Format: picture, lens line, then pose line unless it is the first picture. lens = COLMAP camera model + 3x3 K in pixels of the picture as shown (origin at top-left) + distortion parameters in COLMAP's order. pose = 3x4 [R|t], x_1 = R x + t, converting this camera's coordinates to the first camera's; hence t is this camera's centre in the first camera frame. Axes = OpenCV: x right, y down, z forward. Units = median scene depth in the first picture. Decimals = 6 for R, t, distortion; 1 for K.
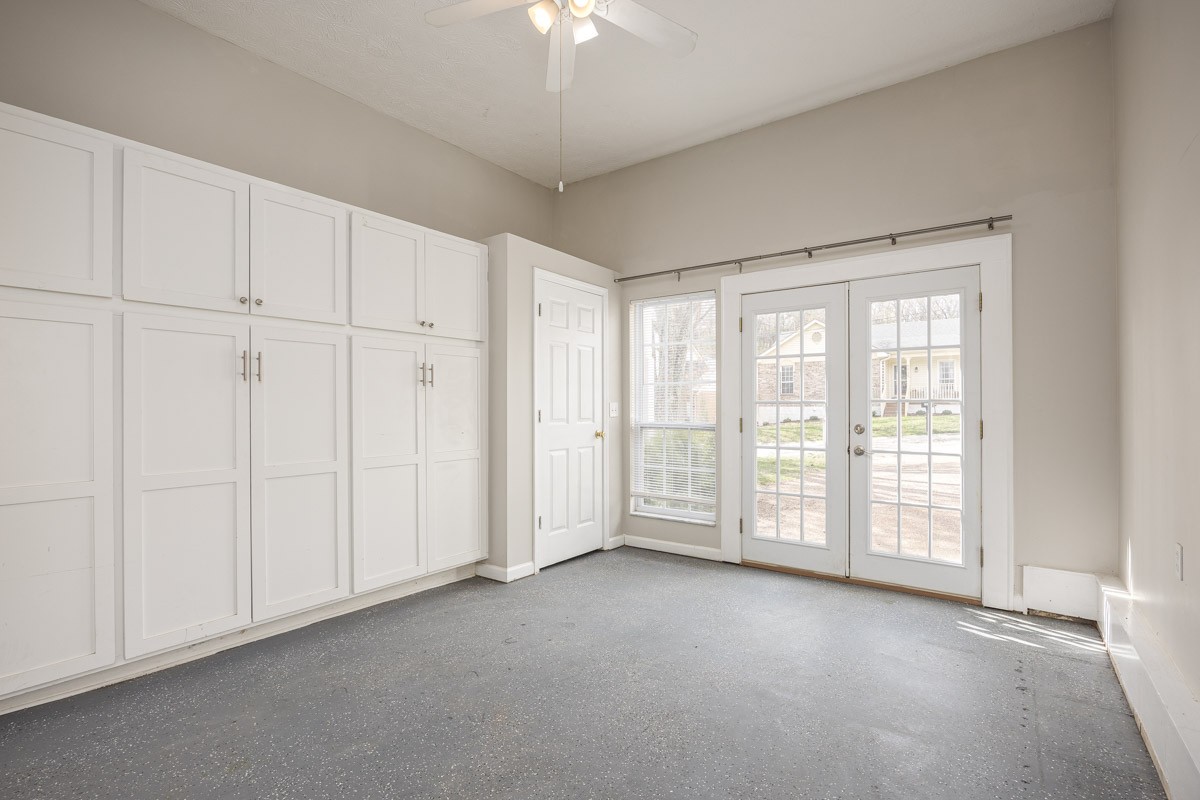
lens RADIAL K [[555.6, 0, 597.6], [0, 555.6, 406.5], [0, 0, 1]] dist [-0.073843, 0.000074]
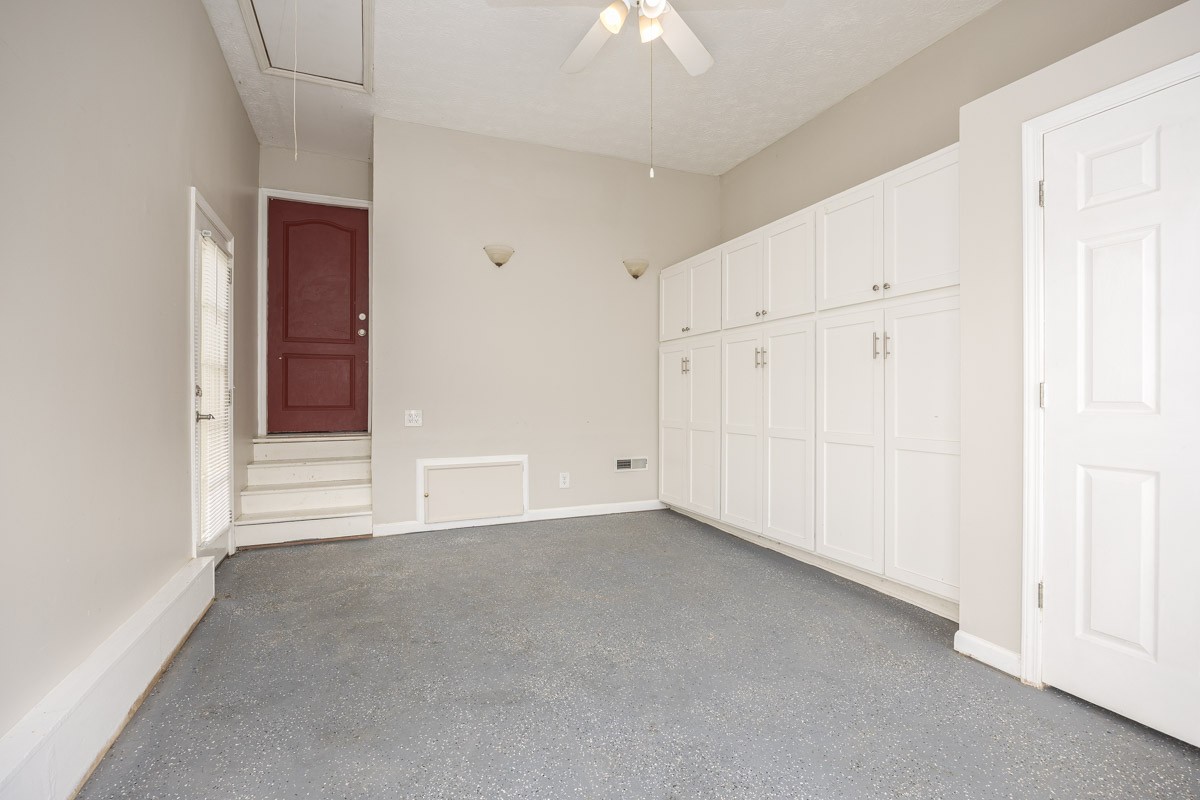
lens RADIAL K [[552.0, 0, 601.4], [0, 552.0, 404.3], [0, 0, 1]] dist [-0.015084, 0.000142]
pose [[-0.497833, 0.027858, -0.866825, 0.669604], [0.004707, 0.999556, 0.029421, 0.007499], [0.867260, 0.010566, -0.497743, 1.066140]]
